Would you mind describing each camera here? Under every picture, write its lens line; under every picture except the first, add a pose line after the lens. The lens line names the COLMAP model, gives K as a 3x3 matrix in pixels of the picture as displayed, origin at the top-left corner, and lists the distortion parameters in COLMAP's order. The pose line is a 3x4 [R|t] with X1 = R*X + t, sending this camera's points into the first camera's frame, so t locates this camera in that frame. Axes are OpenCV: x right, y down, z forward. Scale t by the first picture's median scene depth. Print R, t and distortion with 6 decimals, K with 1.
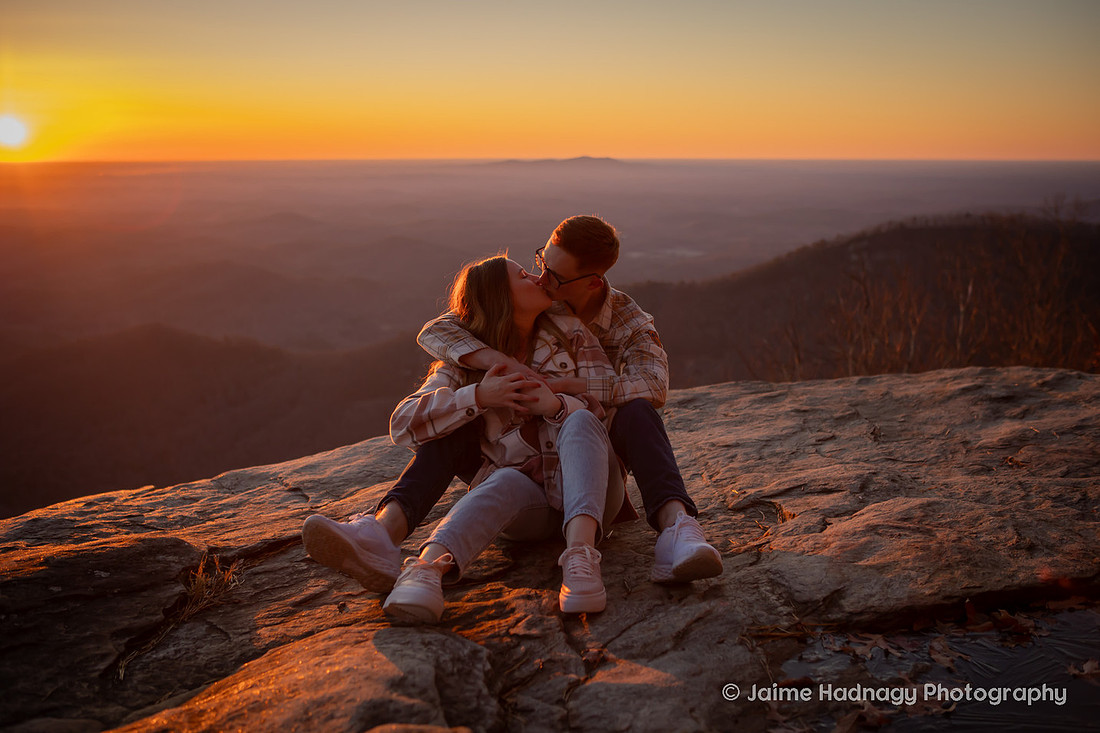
lens RADIAL K [[1204.2, 0, 550.0], [0, 1204.2, 366.5], [0, 0, 1]] dist [-0.069882, 0.146471]
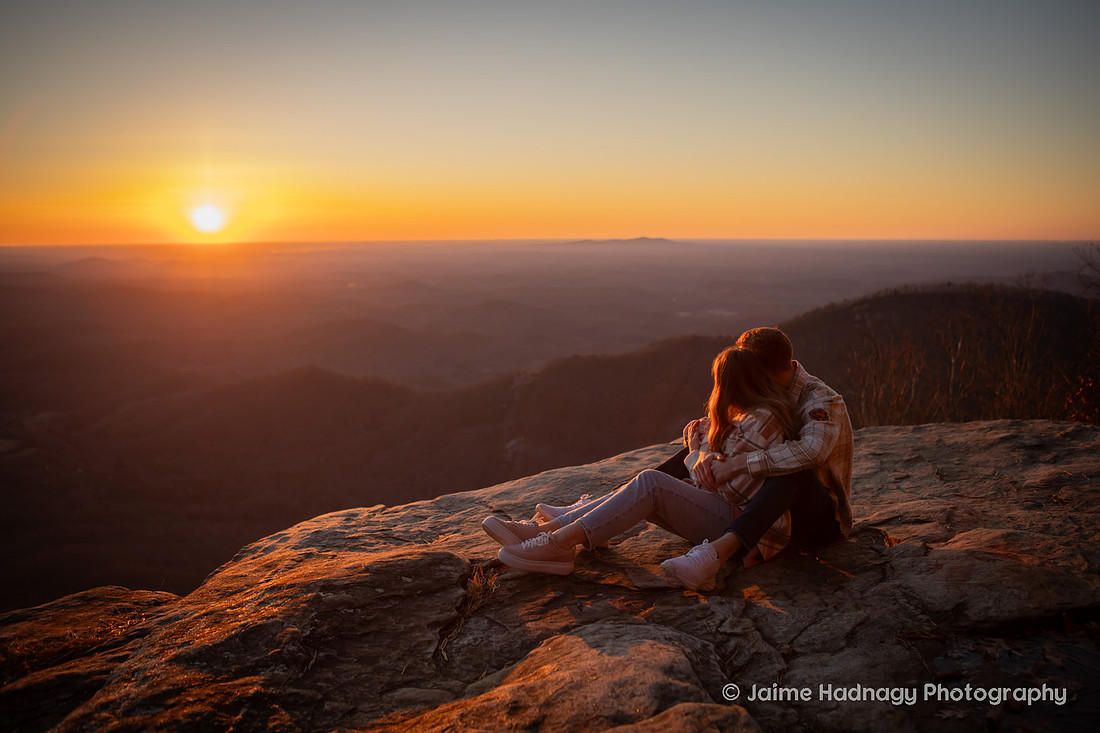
lens RADIAL K [[945.9, 0, 550.0], [0, 945.9, 366.5], [0, 0, 1]] dist [-0.082770, 0.097271]
pose [[0.997581, 0.007203, -0.069137, -0.118293], [-0.009769, 0.999273, -0.036847, -0.027533], [0.068822, 0.037433, 0.996926, -0.062253]]
